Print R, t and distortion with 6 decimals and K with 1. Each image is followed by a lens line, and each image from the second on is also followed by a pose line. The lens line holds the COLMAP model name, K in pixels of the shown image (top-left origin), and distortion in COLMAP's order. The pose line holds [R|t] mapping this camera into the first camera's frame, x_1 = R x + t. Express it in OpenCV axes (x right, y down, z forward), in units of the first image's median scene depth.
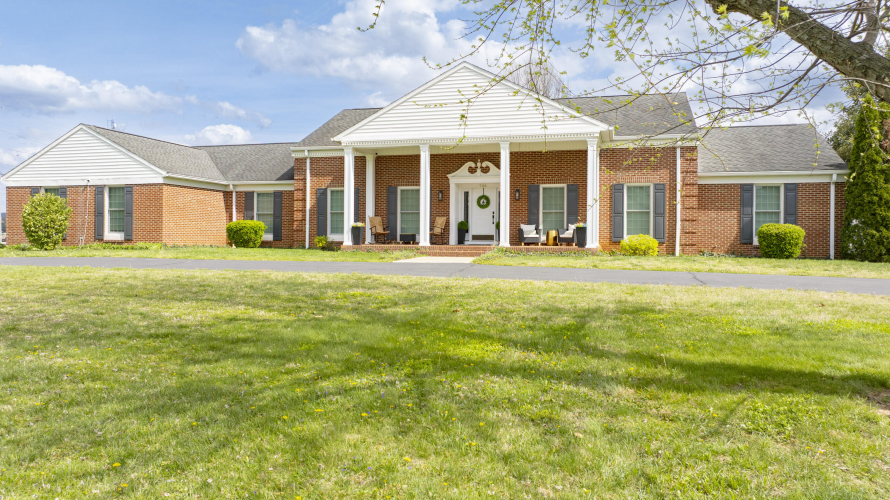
lens RADIAL K [[614.9, 0, 450.2], [0, 614.9, 245.4], [0, 0, 1]] dist [-0.032718, 0.037707]
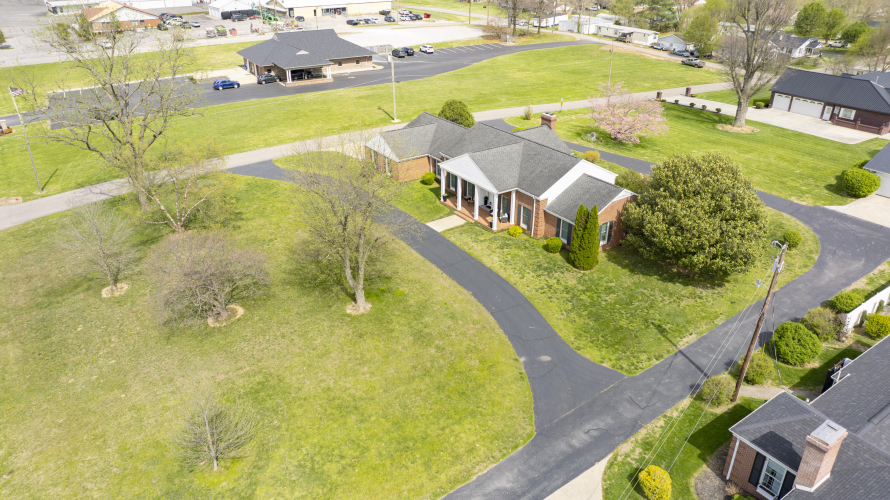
lens RADIAL K [[614.9, 0, 450.2], [0, 614.9, 245.4], [0, 0, 1]] dist [-0.032718, 0.037707]
pose [[0.769586, 0.280811, -0.573483, 1.513075], [-0.005134, 0.900803, 0.434197, -1.022330], [0.638523, -0.331207, 0.694687, -1.014082]]
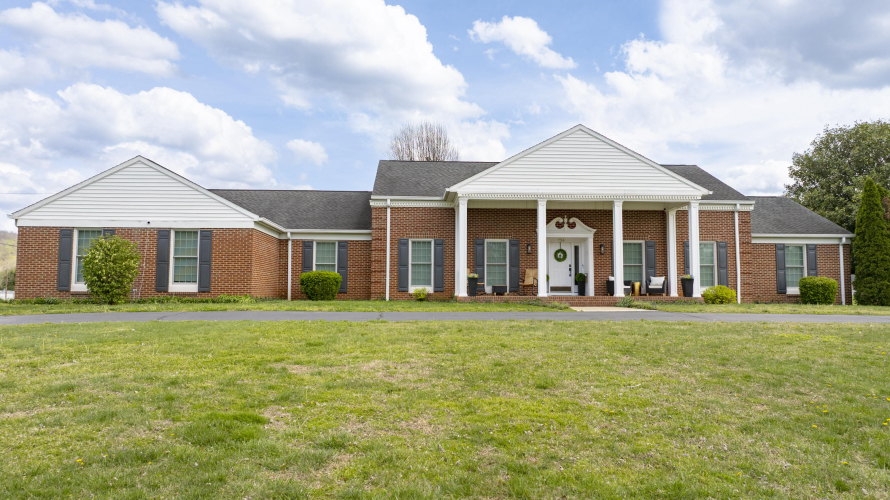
lens RADIAL K [[614.9, 0, 450.2], [0, 614.9, 245.4], [0, 0, 1]] dist [-0.032718, 0.037707]
pose [[0.948059, 0.022005, 0.317333, -0.481654], [0.007582, 0.995758, -0.091702, 0.008058], [-0.318004, 0.089345, 0.943870, 0.062114]]
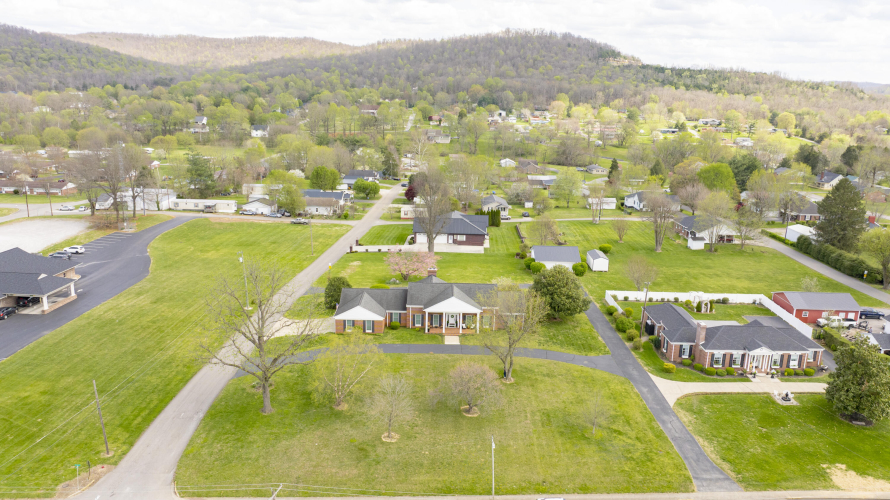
lens RADIAL K [[654.6, 0, 445.0], [0, 654.6, 250.0], [0, 0, 1]] dist [-0.010744, -0.000325]
pose [[0.968070, -0.051443, 0.245346, -1.157263], [-0.005009, 0.974553, 0.224102, -1.636106], [-0.250631, -0.218175, 0.943177, -3.398981]]
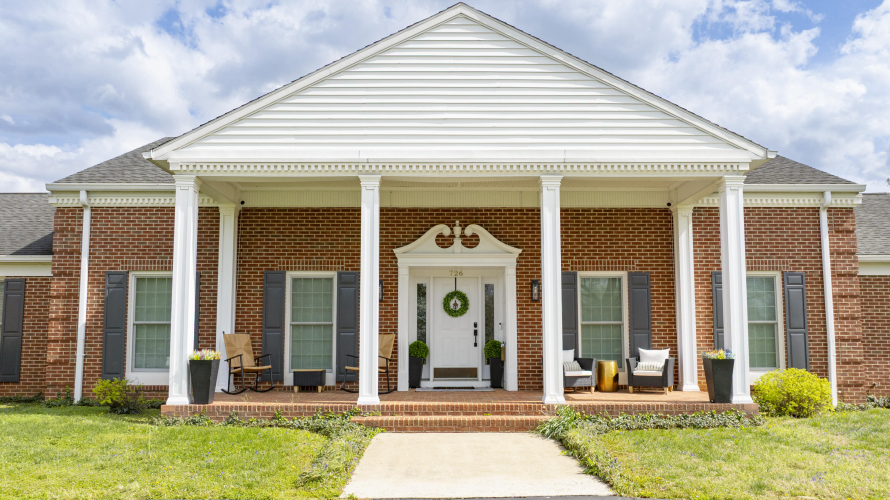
lens RADIAL K [[631.6, 0, 444.0], [0, 631.6, 287.5], [0, 0, 1]] dist [-0.028101, 0.002913]
pose [[0.963682, 0.014529, 0.266658, -0.102371], [0.011448, 0.995353, -0.095606, -0.035193], [-0.266808, 0.095187, 0.959037, 0.509367]]
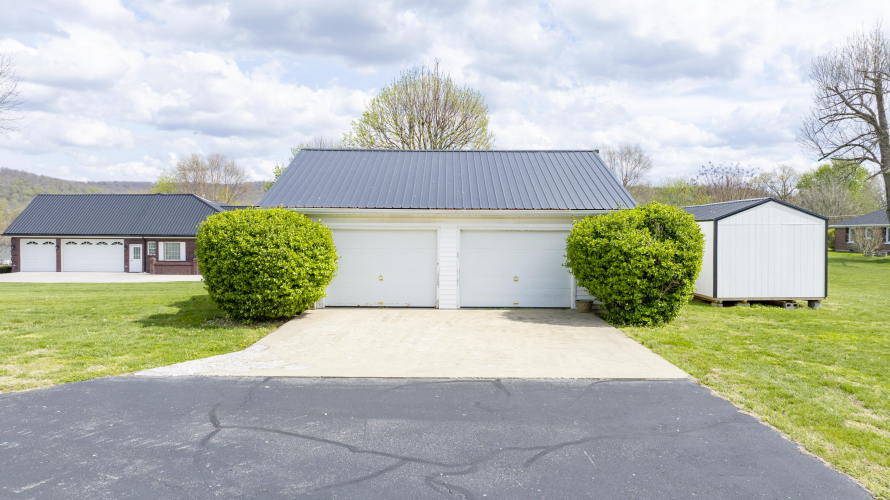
lens RADIAL K [[633.5, 0, 431.0], [0, 633.5, 232.7], [0, 0, 1]] dist [-0.002115, 0.040129]
pose [[0.967494, -0.006934, 0.252800, 1.264734], [0.008756, 0.999943, -0.006084, -0.073224], [-0.252743, 0.008100, 0.967499, 1.592088]]
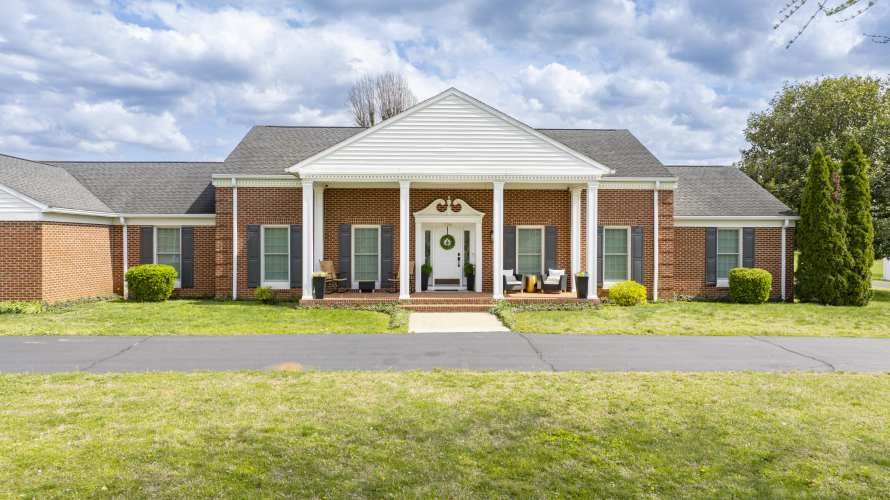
lens RADIAL K [[614.9, 0, 453.0], [0, 614.9, 247.6], [0, 0, 1]] dist [-0.021120, -0.001987]
pose [[0.951437, -0.007439, 0.307754, -0.223972], [0.008644, 0.999959, -0.002553, -0.063094], [-0.307722, 0.005089, 0.951463, 0.148375]]
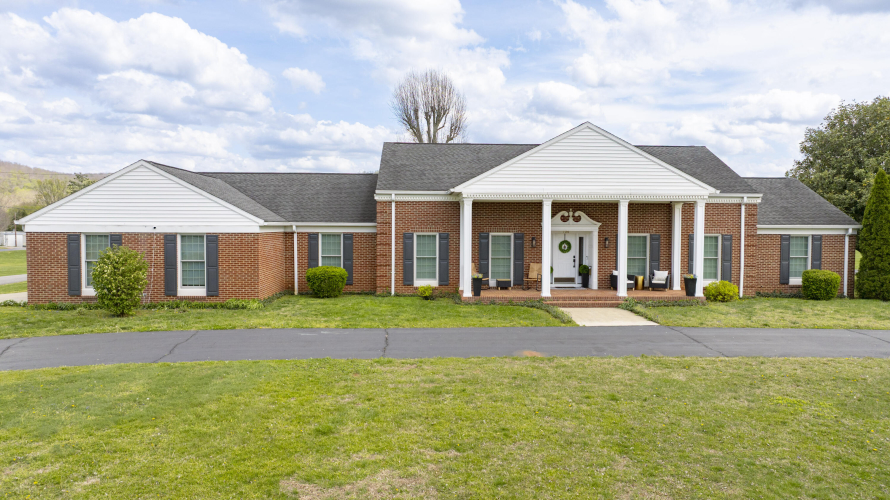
lens RADIAL K [[614.9, 0, 450.2], [0, 614.9, 245.4], [0, 0, 1]] dist [-0.032718, 0.037707]
pose [[0.950620, -0.012033, 0.310125, -0.482833], [0.005087, 0.999718, 0.023197, -0.102651], [-0.310316, -0.020474, 0.950413, 0.054980]]
